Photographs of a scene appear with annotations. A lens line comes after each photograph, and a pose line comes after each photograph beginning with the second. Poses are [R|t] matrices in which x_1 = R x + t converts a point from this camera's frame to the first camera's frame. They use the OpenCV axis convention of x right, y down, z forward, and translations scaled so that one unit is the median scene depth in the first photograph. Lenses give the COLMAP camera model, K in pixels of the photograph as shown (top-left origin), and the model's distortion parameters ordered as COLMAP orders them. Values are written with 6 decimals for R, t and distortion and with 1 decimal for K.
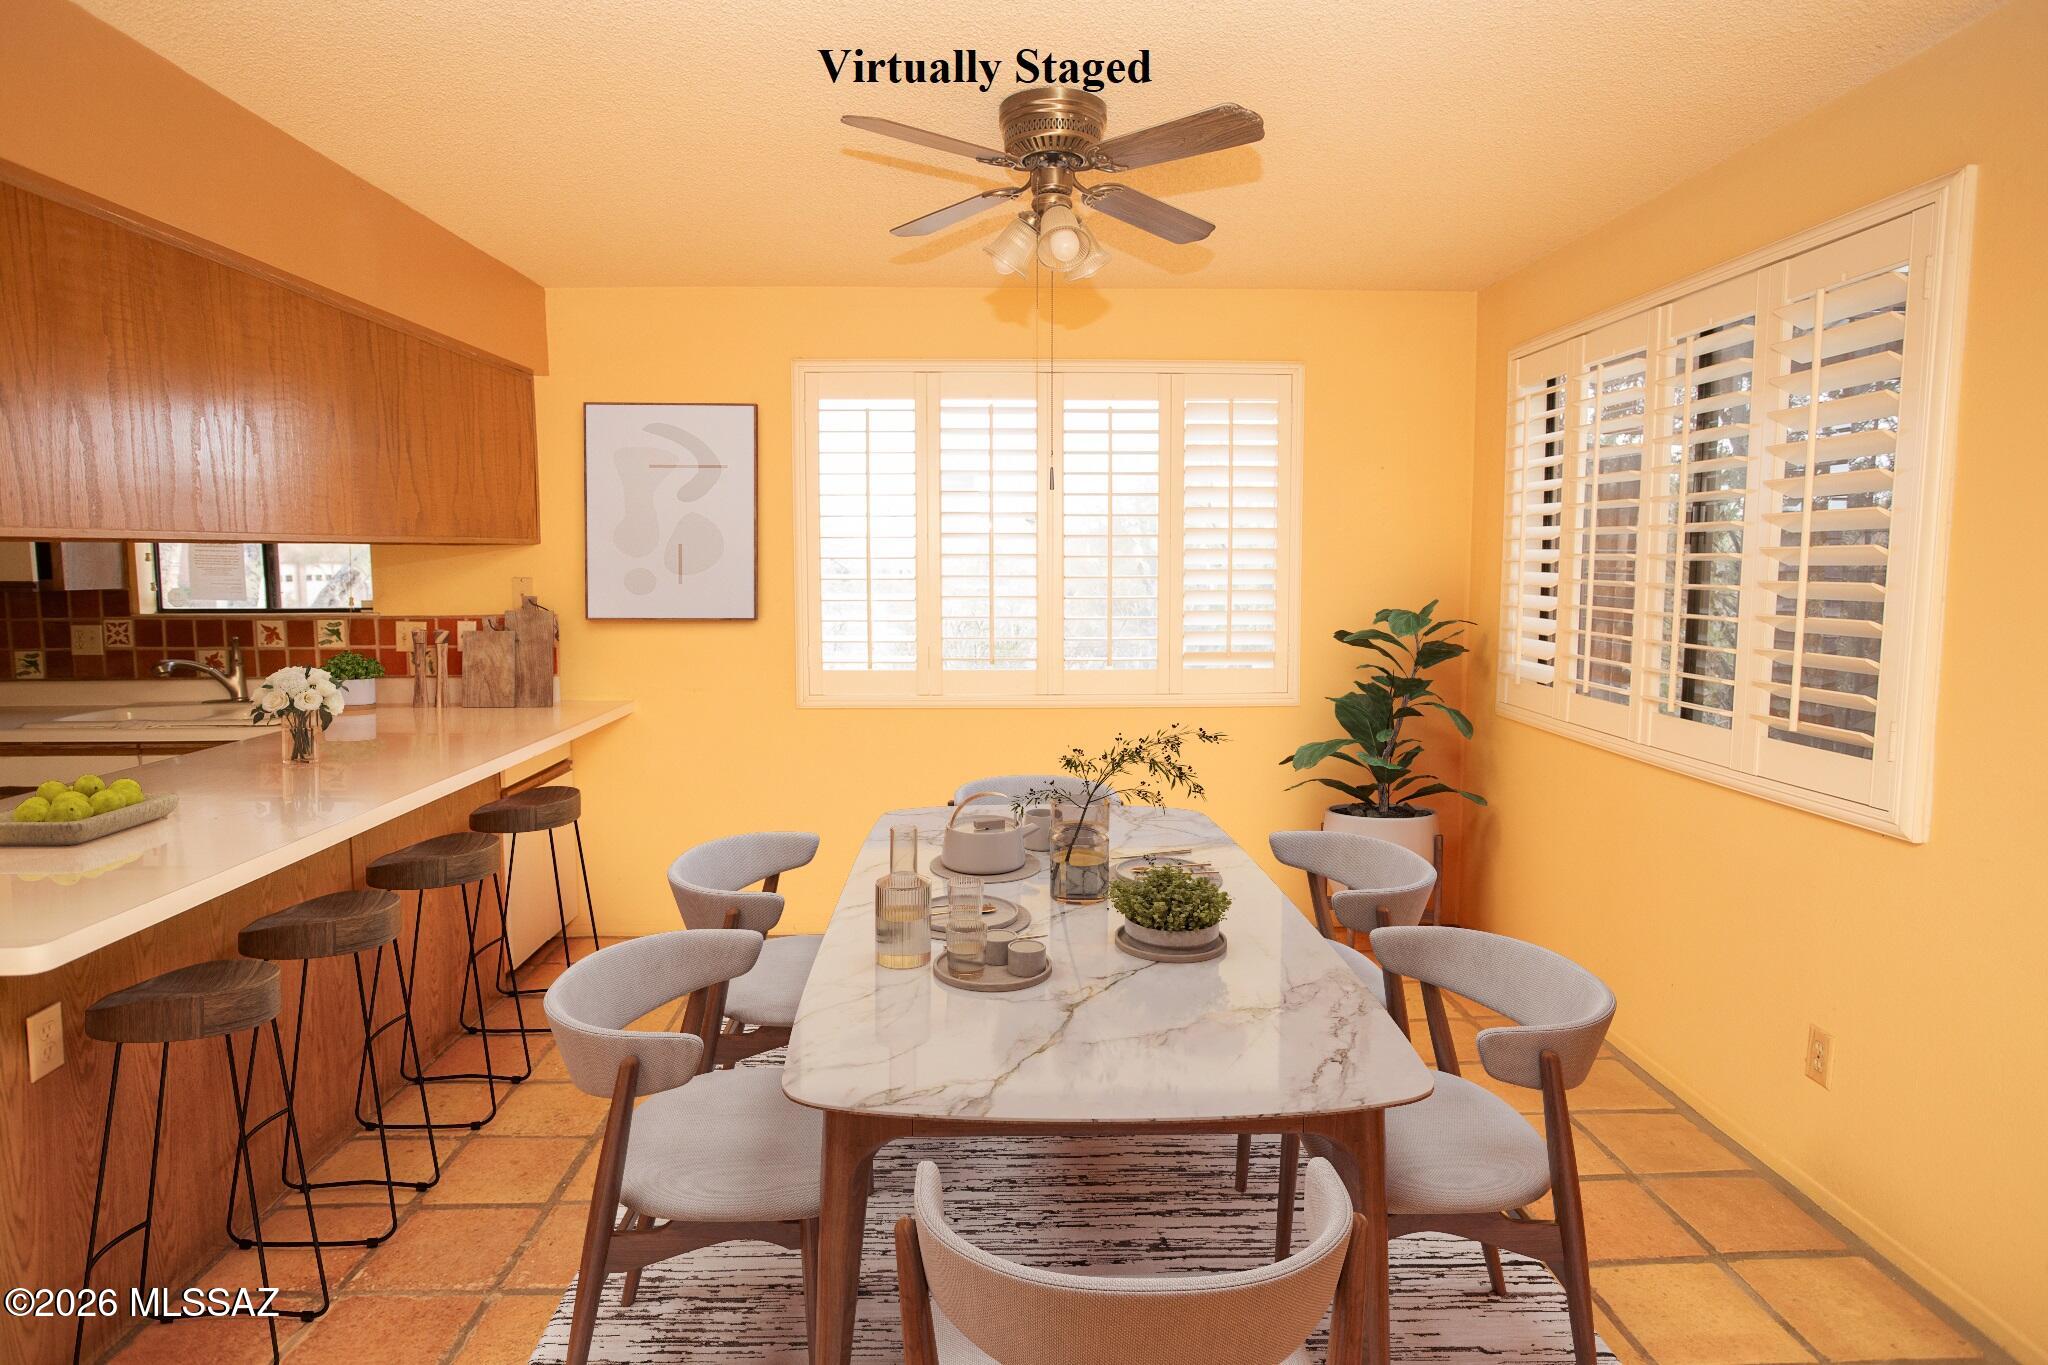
lens RADIAL K [[1144.9, 0, 1023.9], [0, 1144.9, 665.5], [0, 0, 1]] dist [-0.033597, 0.013487]
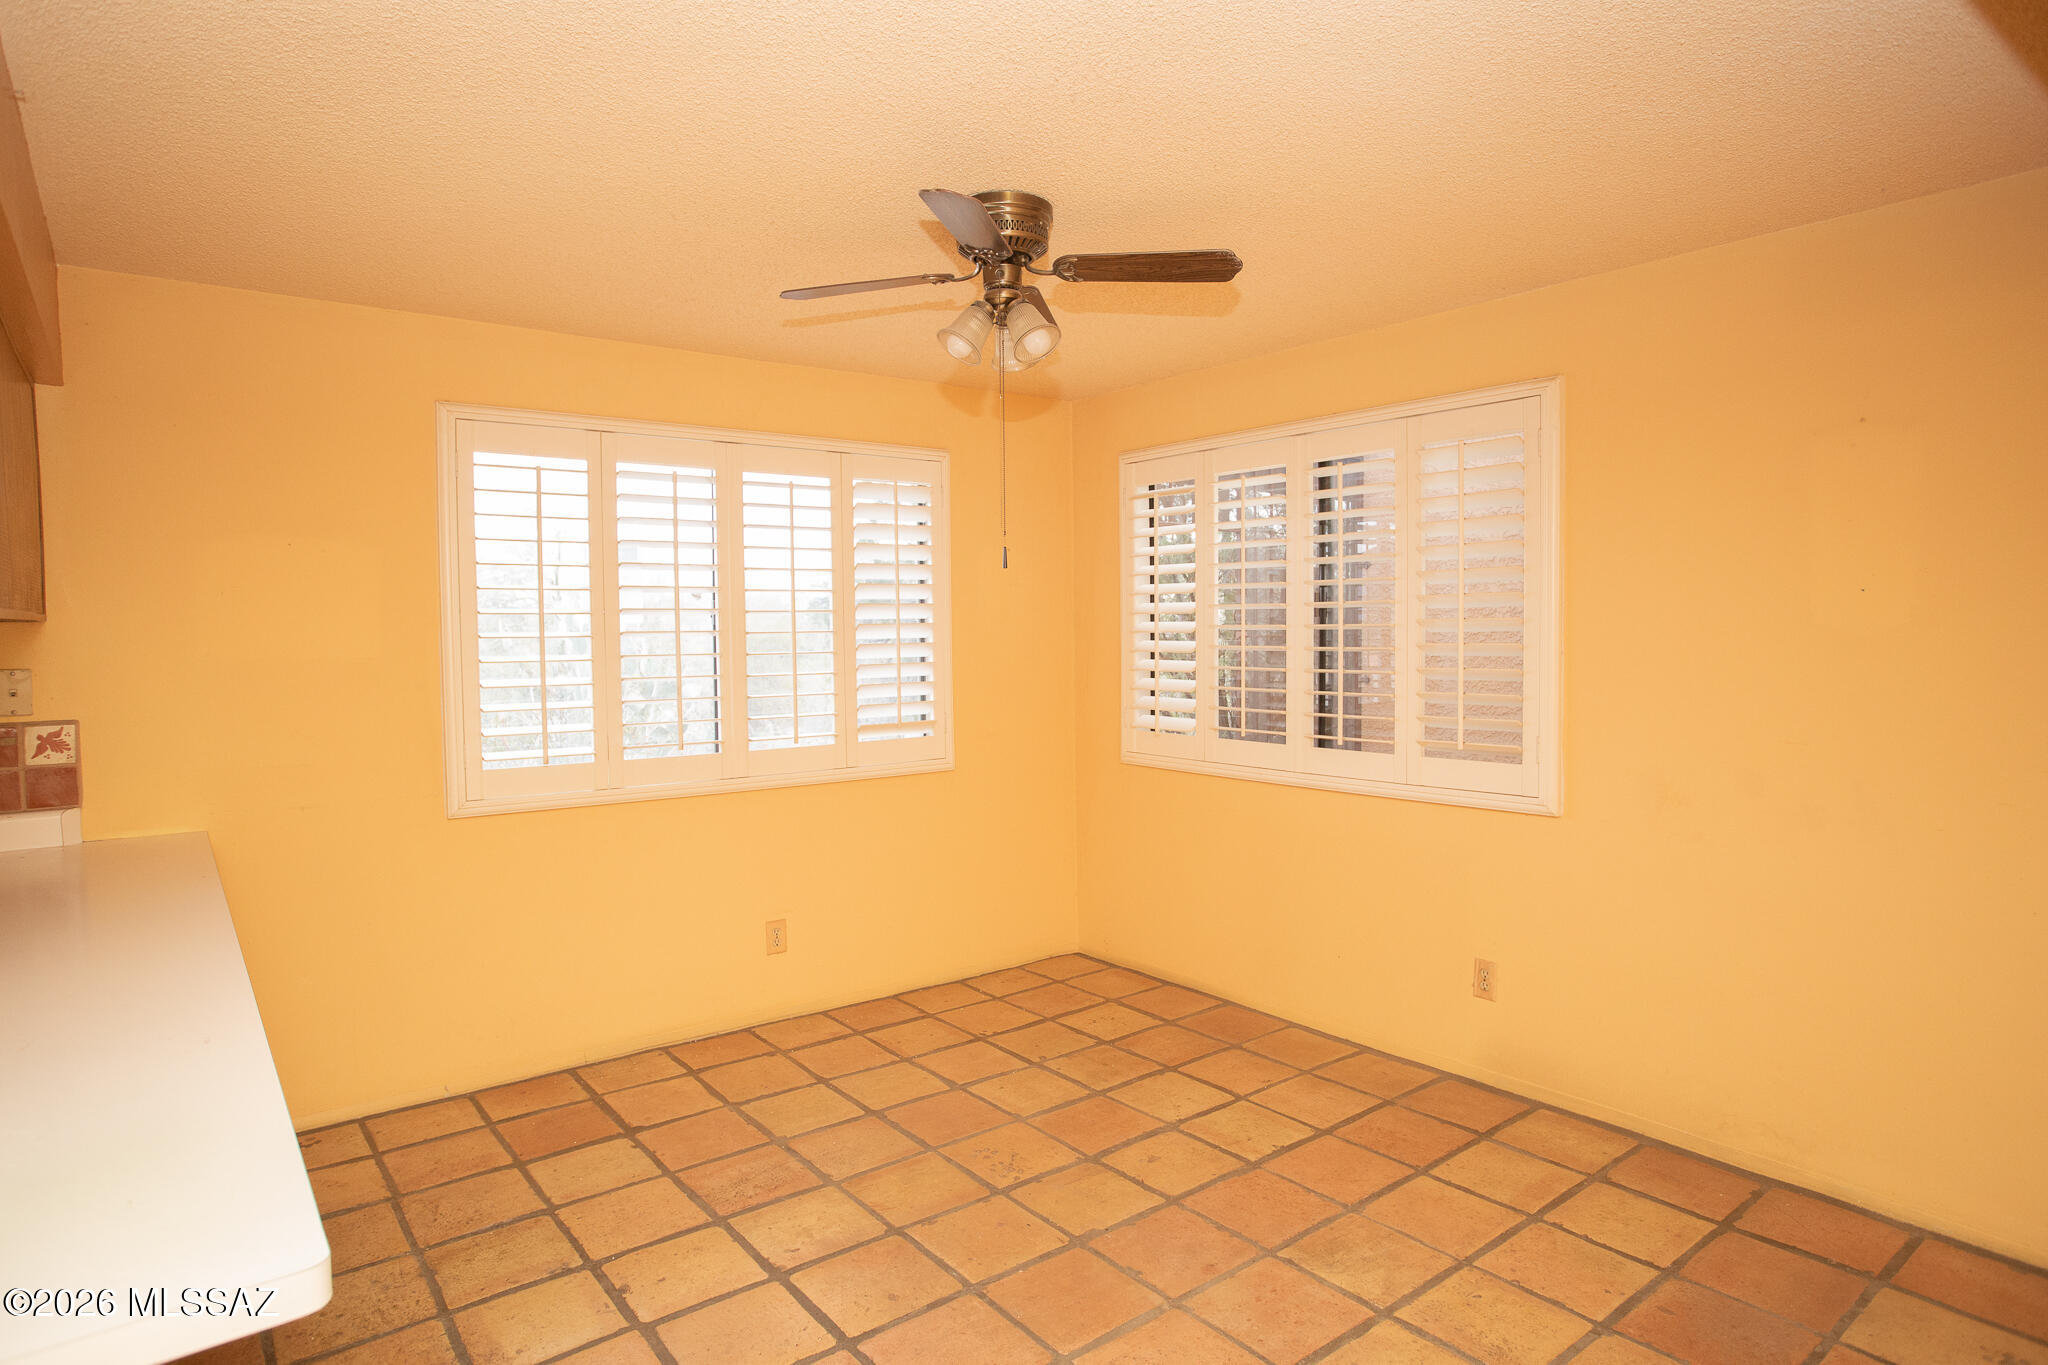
lens RADIAL K [[1144.9, 0, 1013.5], [0, 1144.9, 661.8], [0, 0, 1]] dist [-0.033597, 0.013487]
pose [[0.811080, -0.023250, 0.584473, -0.349009], [0.064566, 0.996662, -0.049953, -0.008674], [-0.581361, 0.078253, 0.809874, 0.095607]]
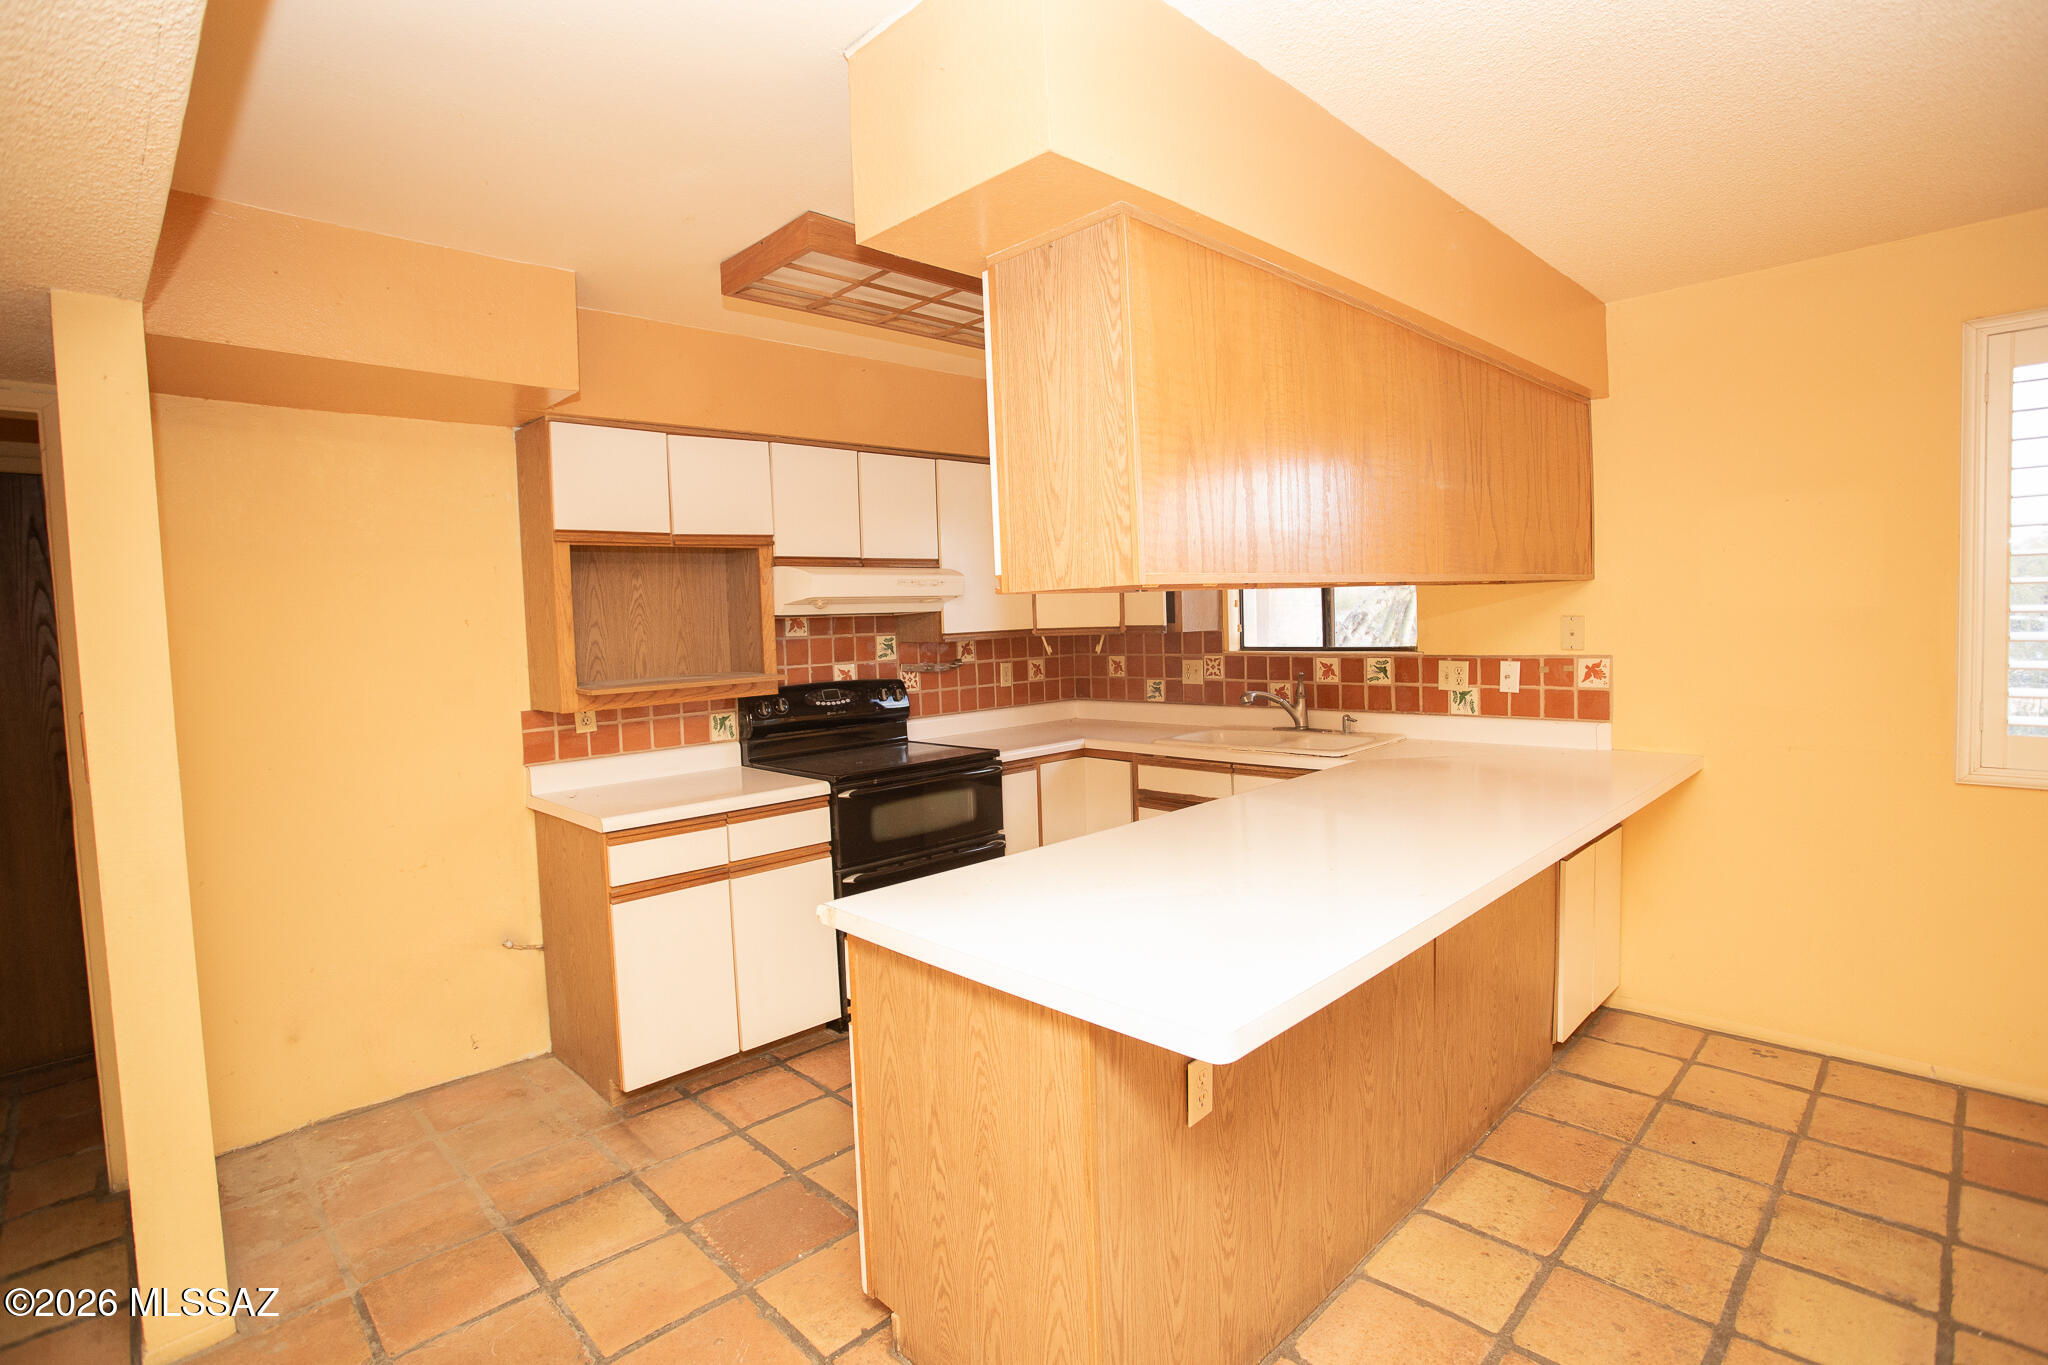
lens RADIAL K [[991.4, 0, 1040.6], [0, 991.4, 669.2], [0, 0, 1]] dist [-0.036910, 0.011317]
pose [[0.686420, 0.019515, -0.726943, -0.154260], [-0.035819, 0.999334, -0.006995, -0.011949], [0.726323, 0.030839, 0.686662, 0.129242]]
